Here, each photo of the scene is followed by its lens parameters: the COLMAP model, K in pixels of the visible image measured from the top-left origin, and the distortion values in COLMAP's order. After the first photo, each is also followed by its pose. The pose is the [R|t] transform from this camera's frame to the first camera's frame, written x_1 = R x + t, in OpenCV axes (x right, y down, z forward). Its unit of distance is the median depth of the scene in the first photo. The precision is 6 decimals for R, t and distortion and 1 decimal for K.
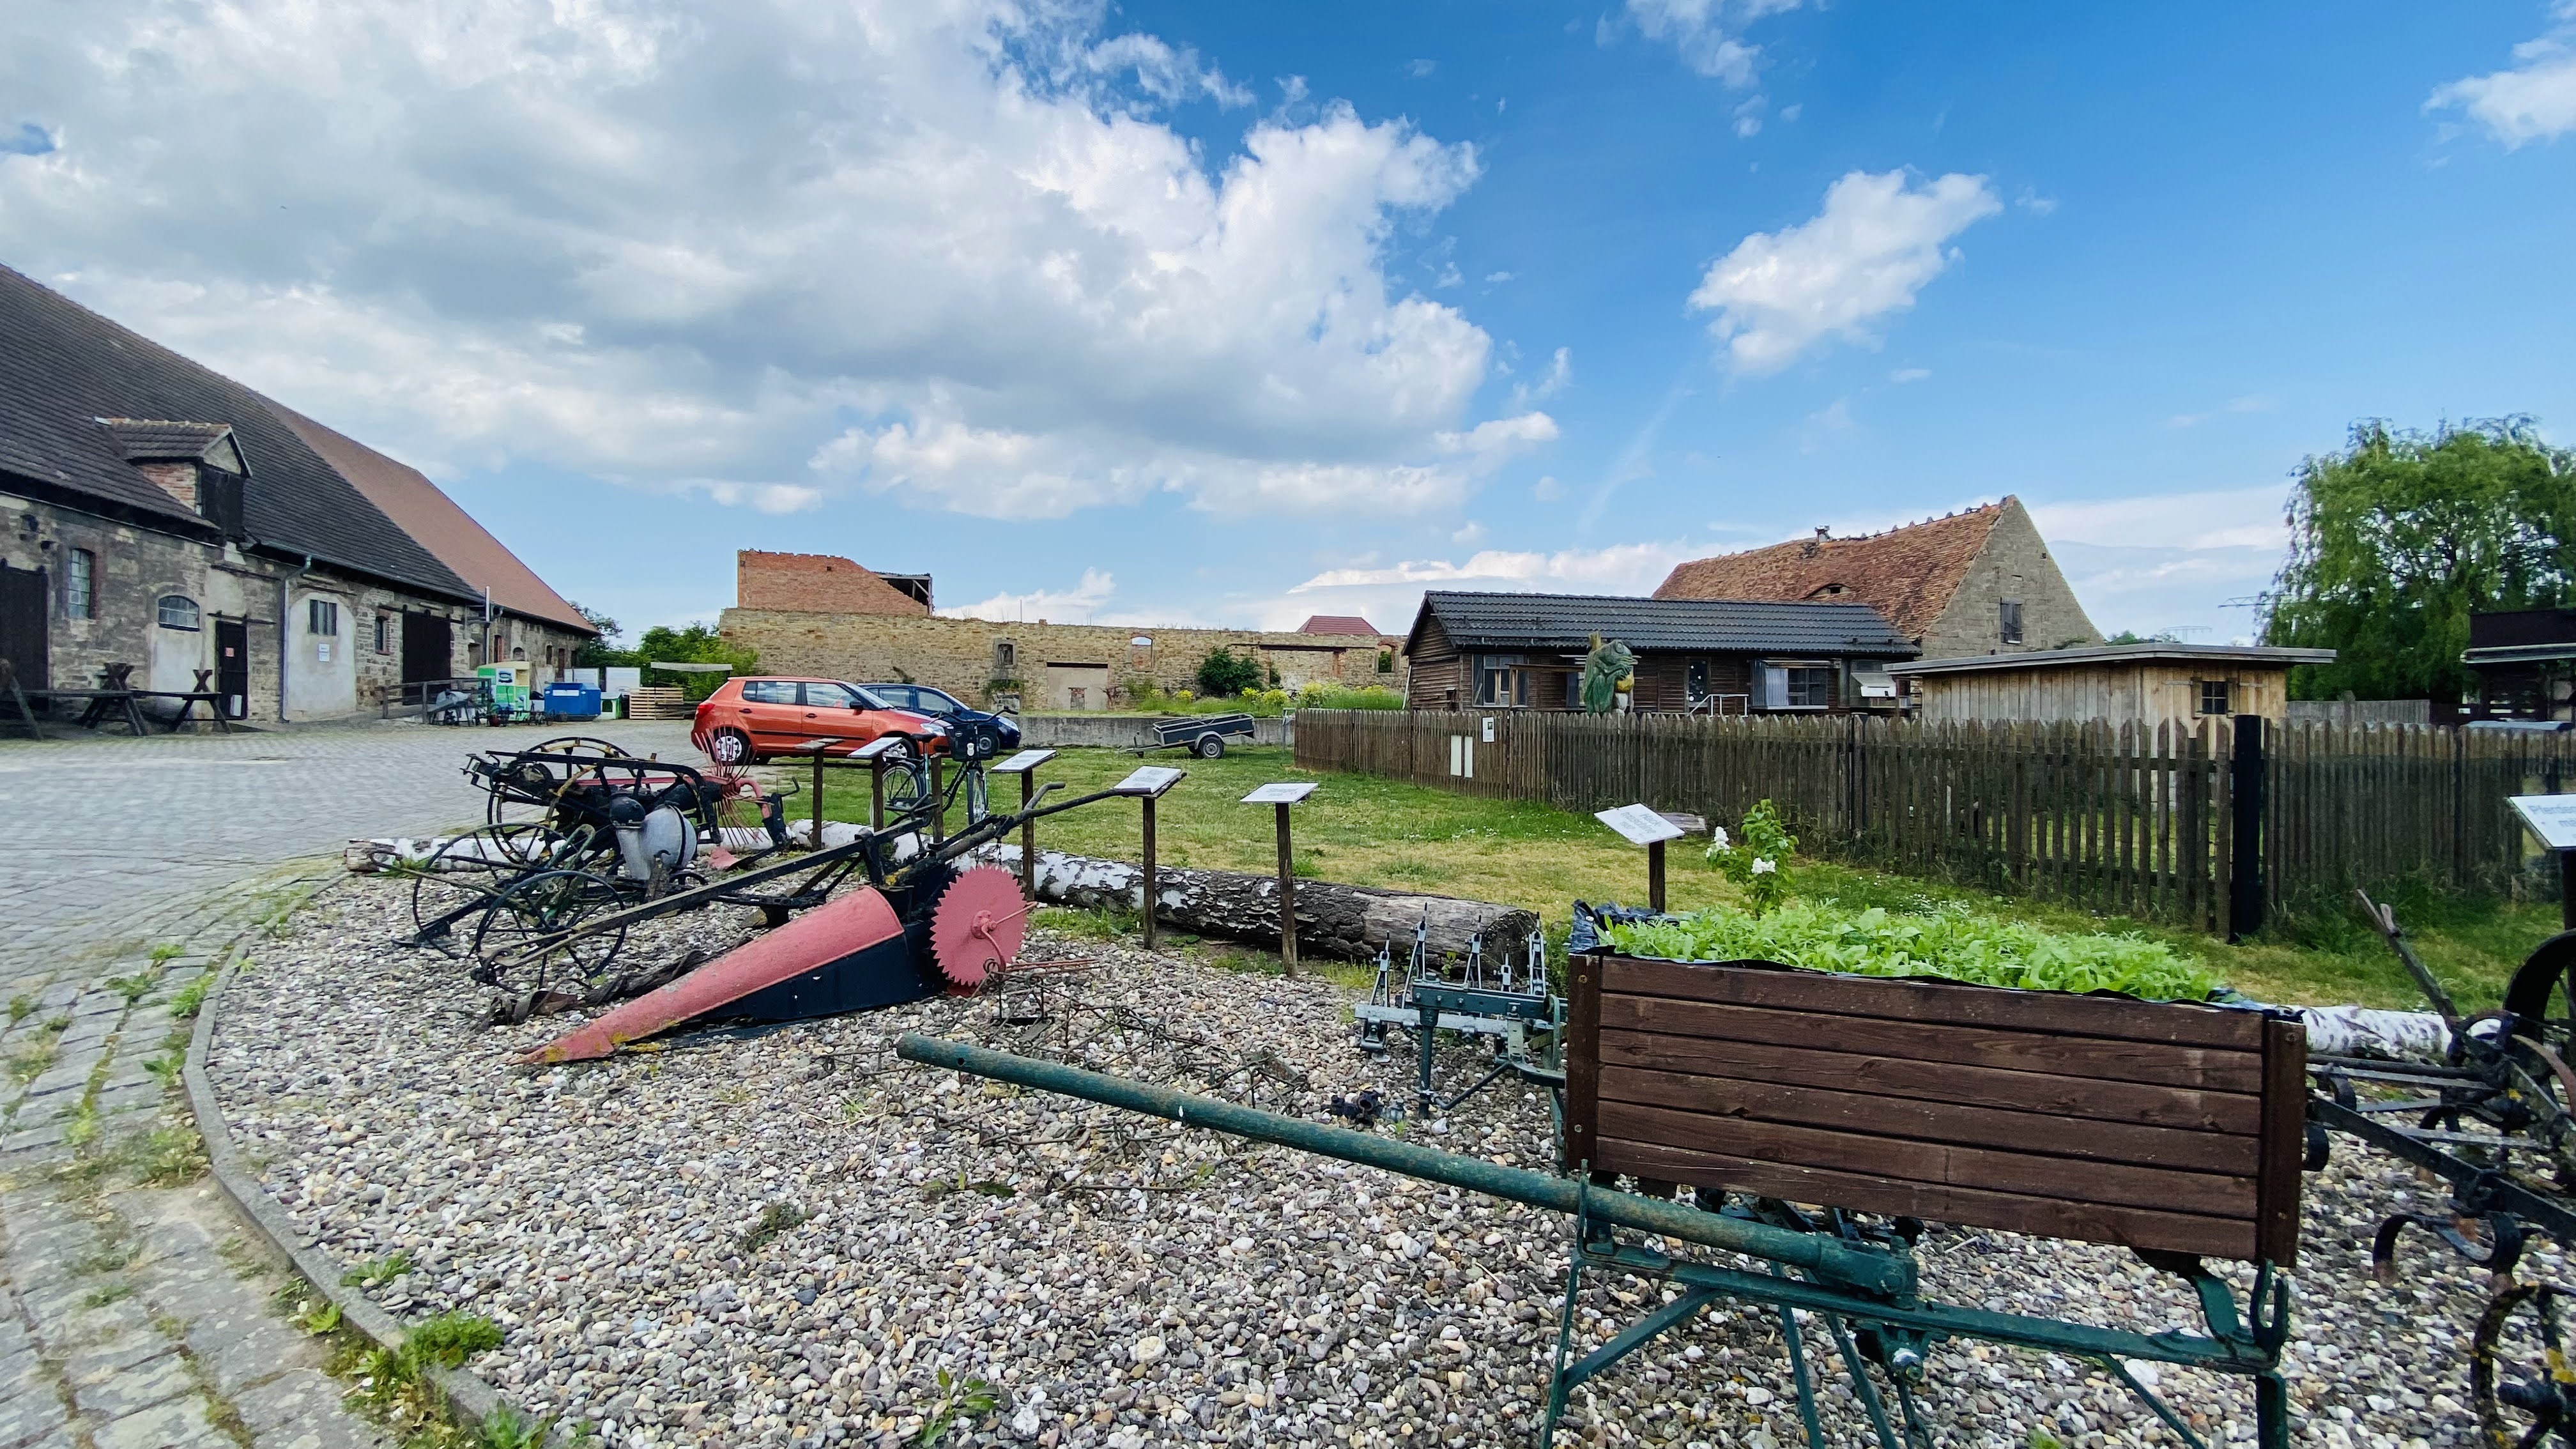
lens RADIAL K [[1062.3, 0, 1315.8], [0, 1062.3, 734.3], [0, 0, 1]] dist [0.027862, -0.000178]
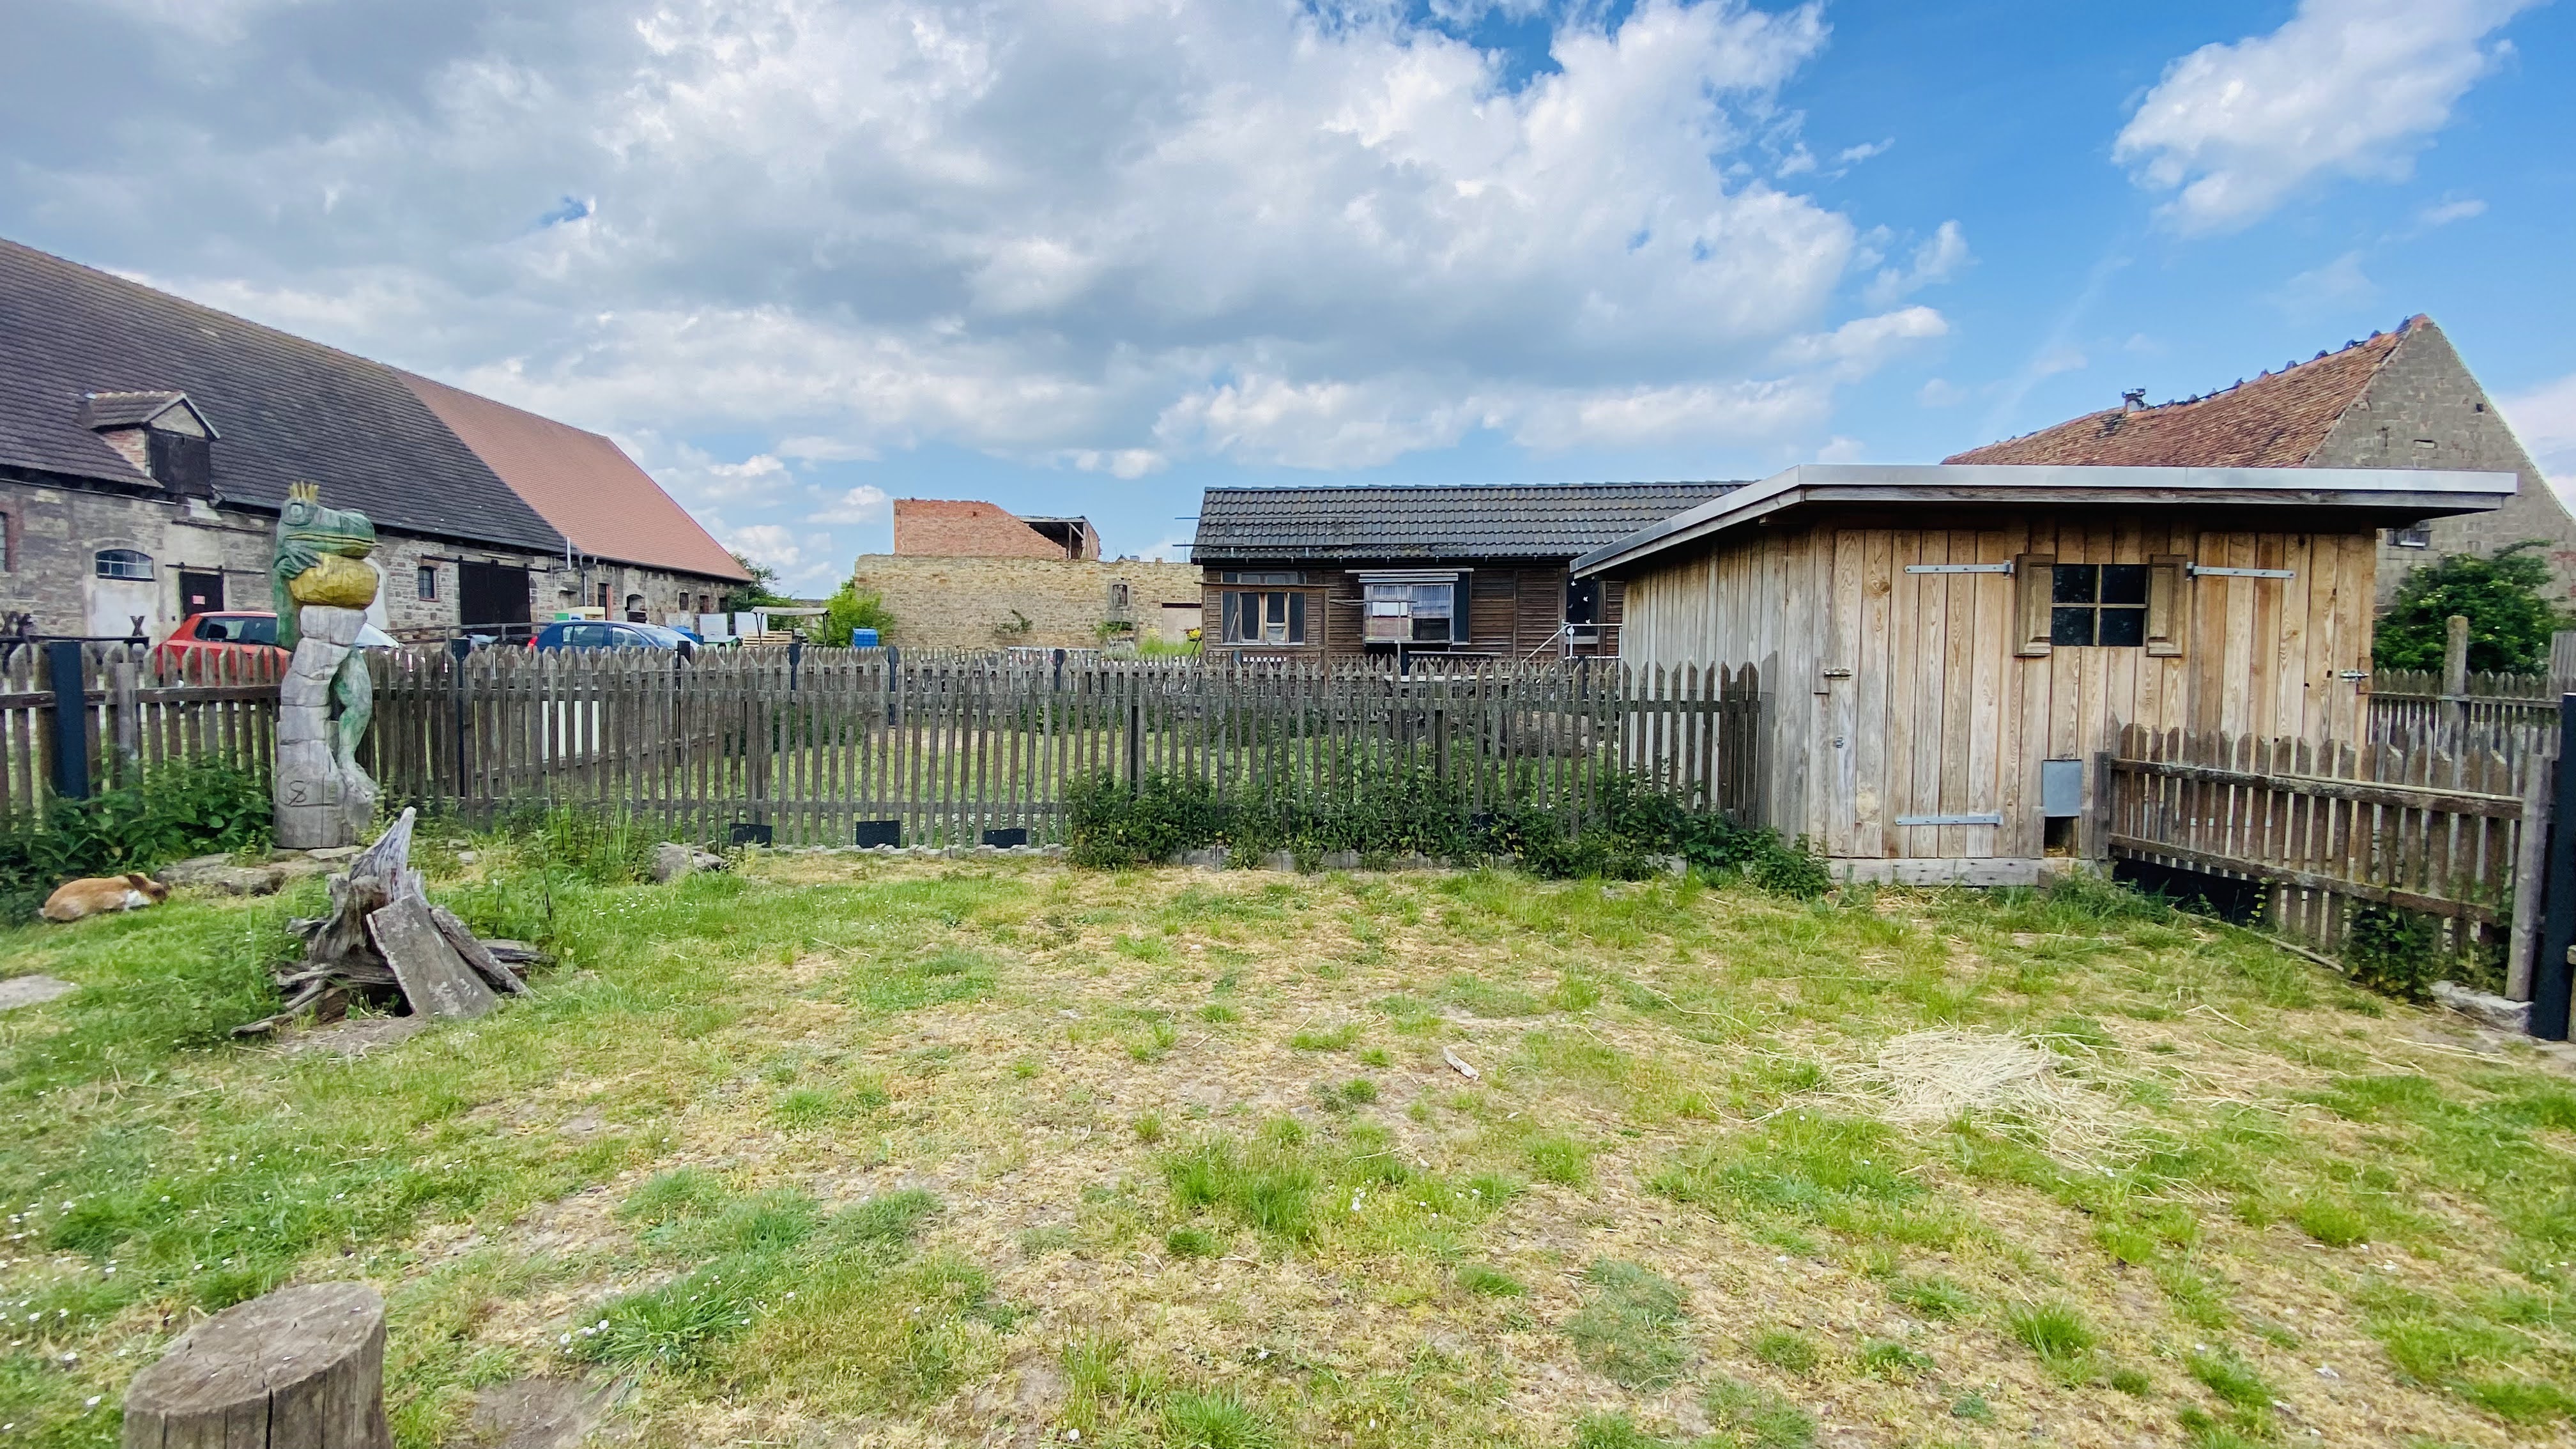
lens RADIAL K [[1057.6, 0, 1288.0], [0, 1057.6, 724.5], [0, 0, 1]] dist [0.033091, -0.023988]
pose [[0.947959, 0.020078, -0.317759, 0.152514], [-0.005995, 0.998958, 0.045237, -0.001957], [0.318336, -0.040977, 0.947092, 0.126477]]
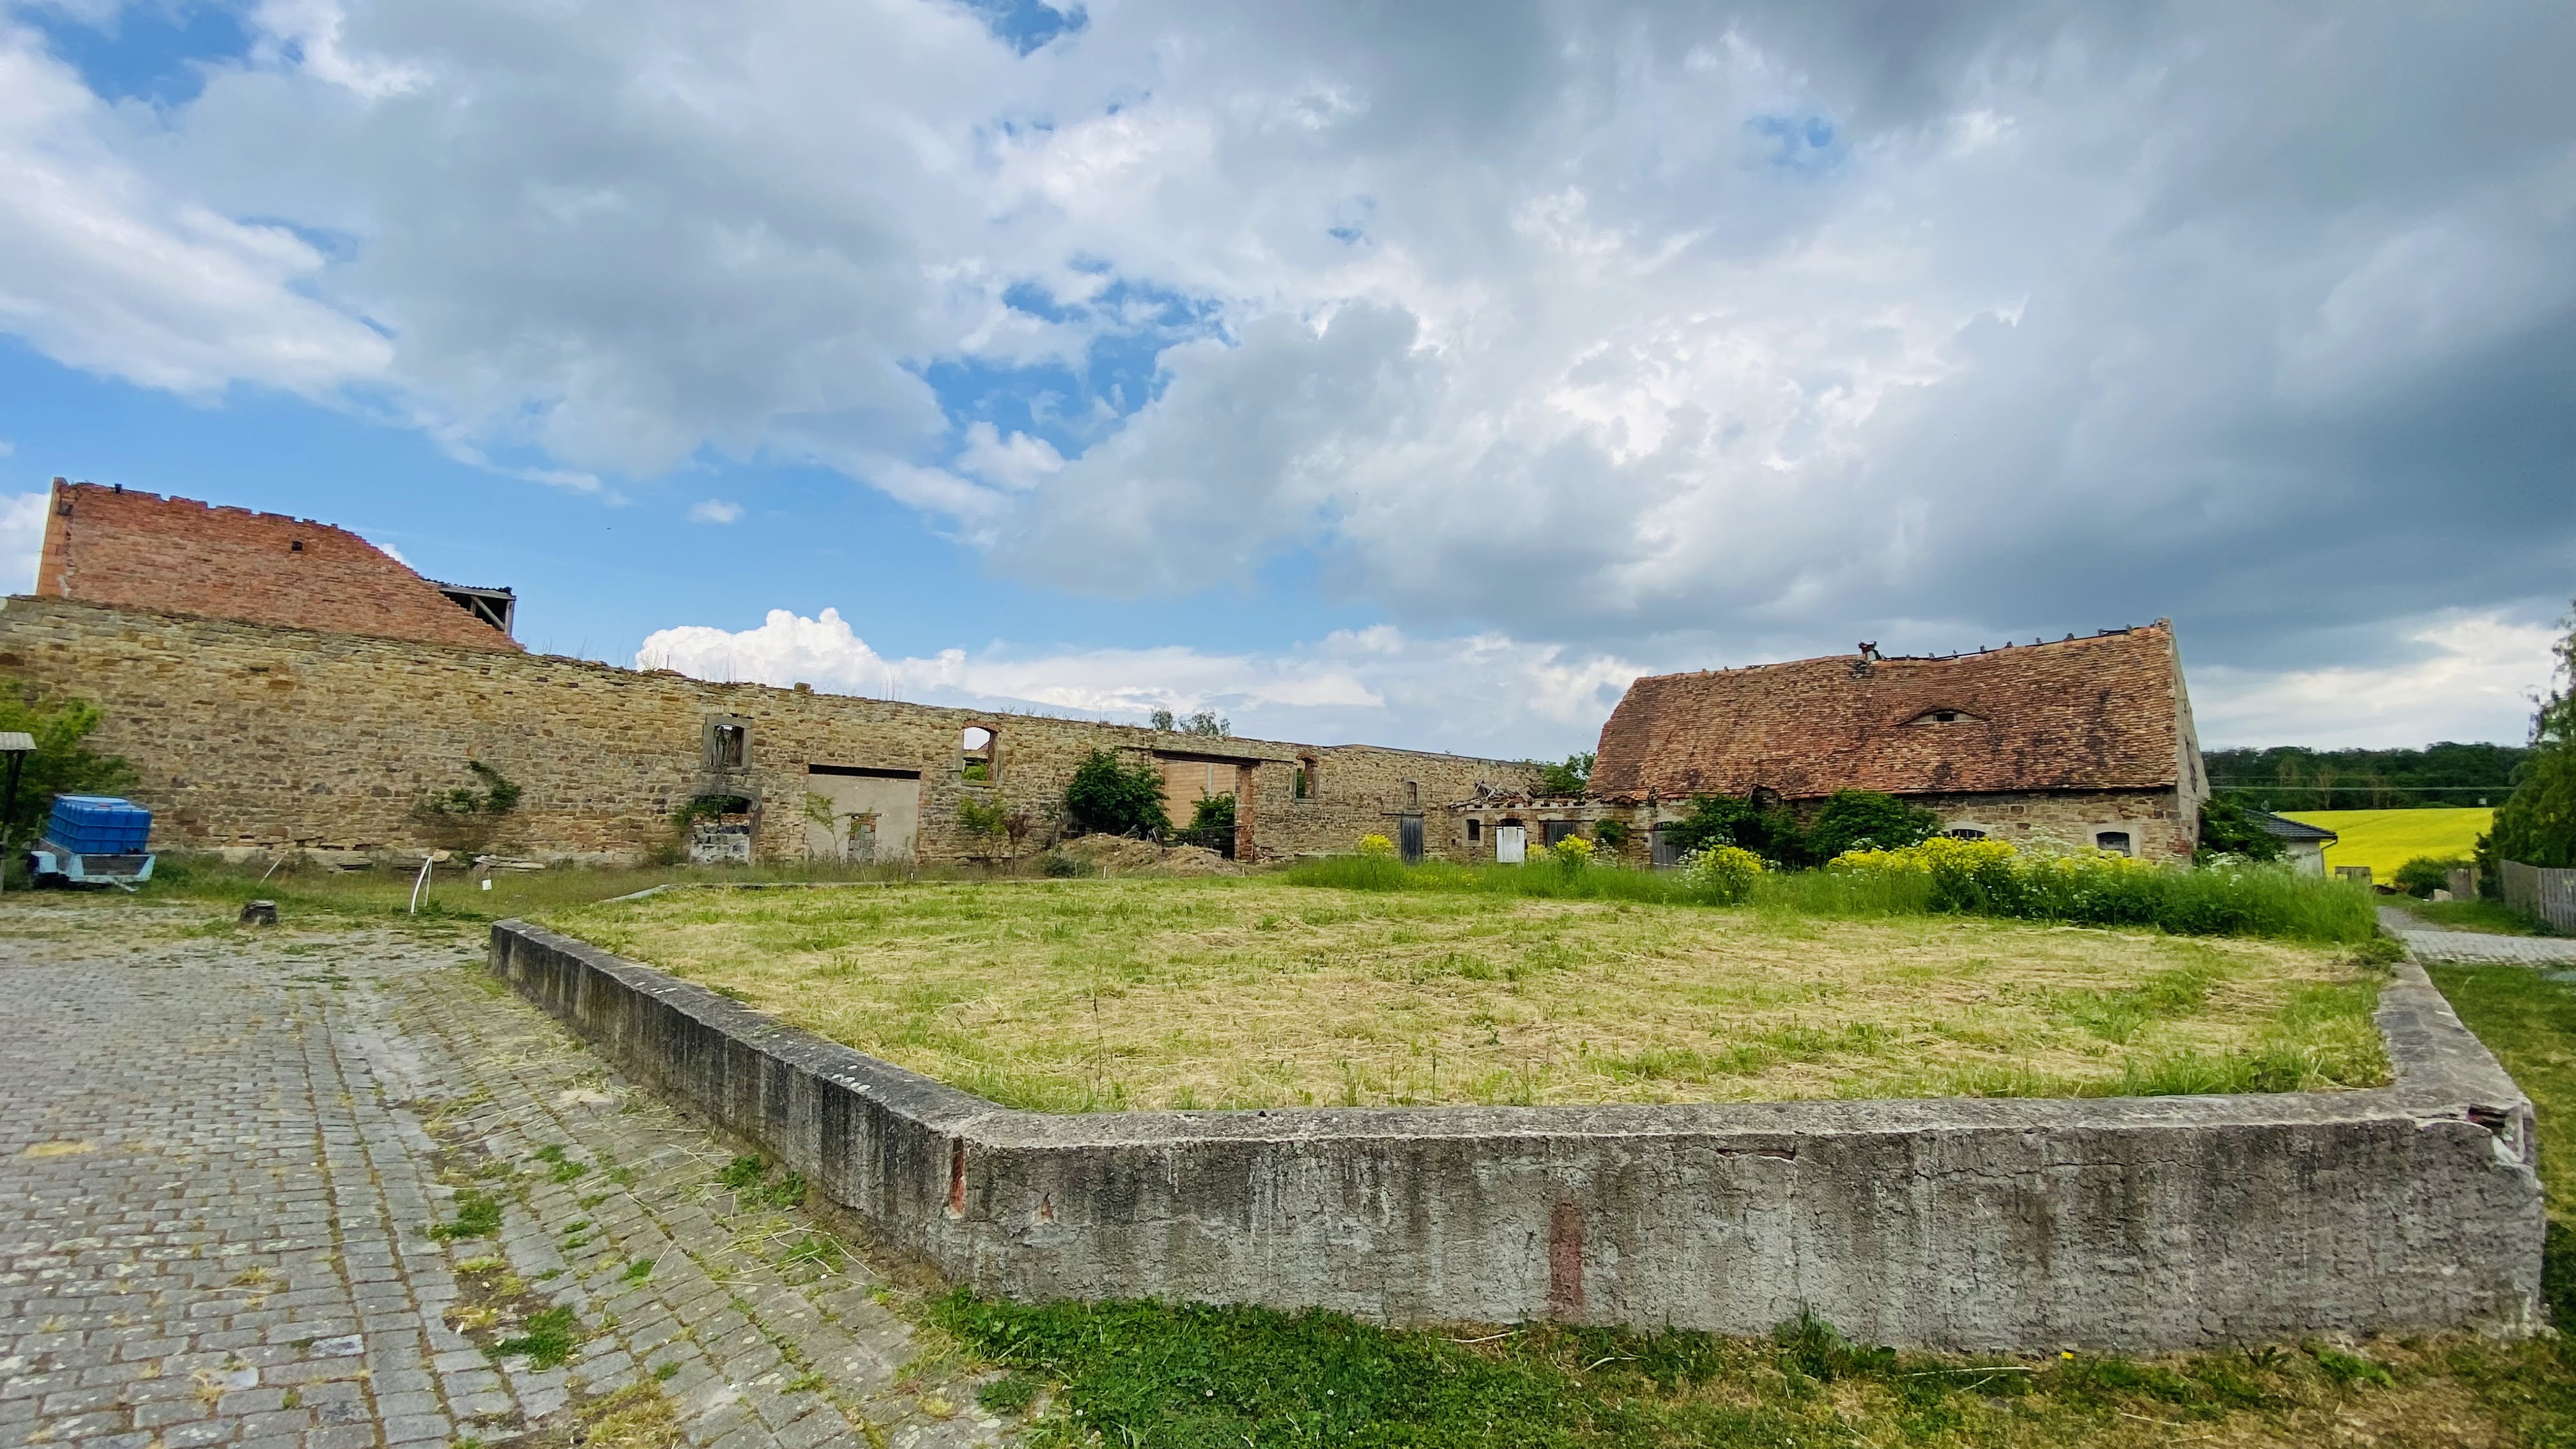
lens RADIAL K [[1057.6, 0, 1288.0], [0, 1057.6, 724.5], [0, 0, 1]] dist [0.033091, -0.023988]
pose [[0.916297, 0.056996, 0.396422, -0.235609], [-0.009723, 0.992696, -0.120252, -0.024854], [-0.400381, 0.106332, 0.910159, 0.403016]]
